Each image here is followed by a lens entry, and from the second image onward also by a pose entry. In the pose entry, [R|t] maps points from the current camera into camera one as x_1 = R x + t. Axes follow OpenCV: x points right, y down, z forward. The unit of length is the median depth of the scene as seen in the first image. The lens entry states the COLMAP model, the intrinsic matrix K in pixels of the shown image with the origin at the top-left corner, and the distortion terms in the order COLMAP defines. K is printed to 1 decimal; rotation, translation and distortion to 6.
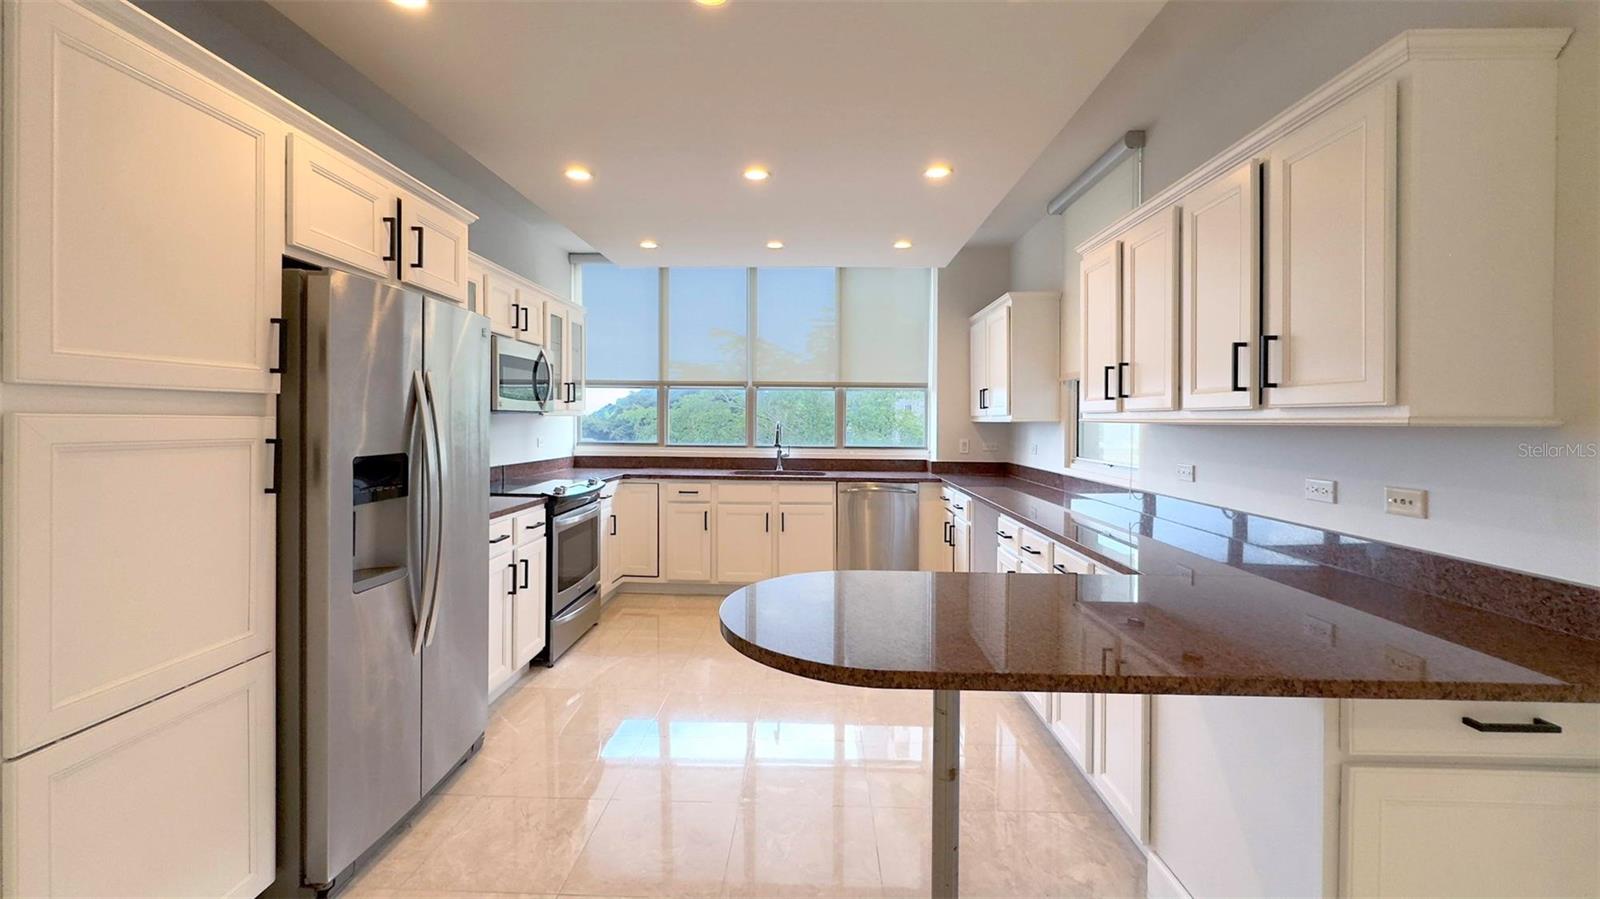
lens RADIAL K [[650.6, 0, 799.3], [0, 650.6, 418.0], [0, 0, 1]] dist [0.000100, 0.000012]
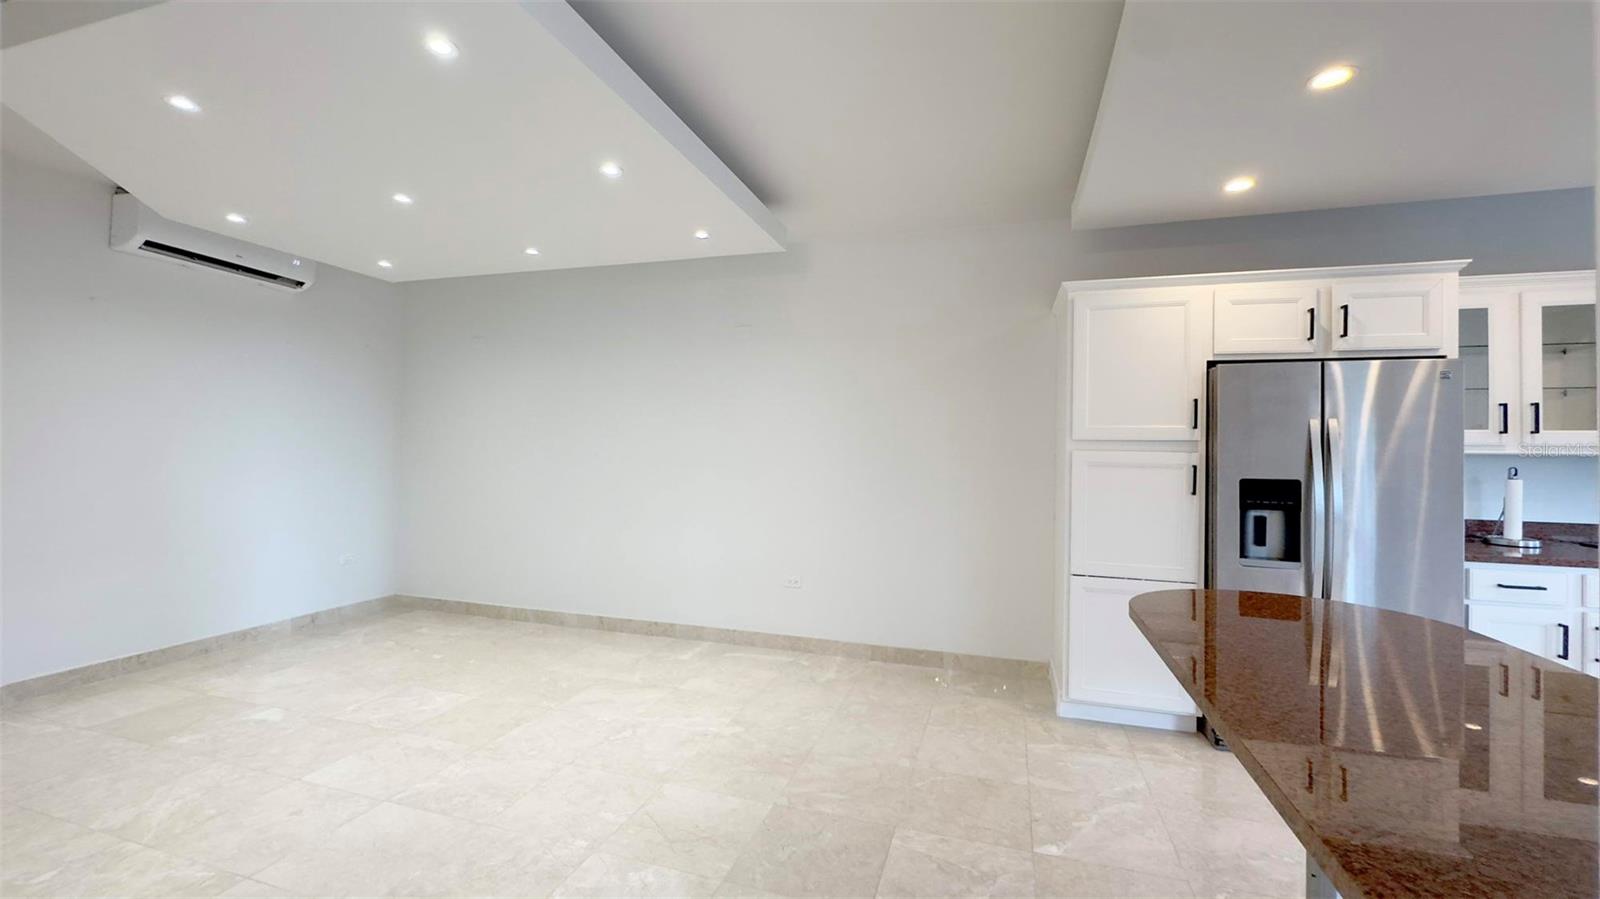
lens RADIAL K [[653.3, 0, 800.0], [0, 653.3, 449.5], [0, 0, 1]] dist [0.000037, 0.000002]
pose [[-0.278717, -0.014009, -0.960271, 1.201713], [-0.014510, 0.999841, -0.010375, 0.022735], [0.960264, 0.011042, -0.278876, 0.431086]]
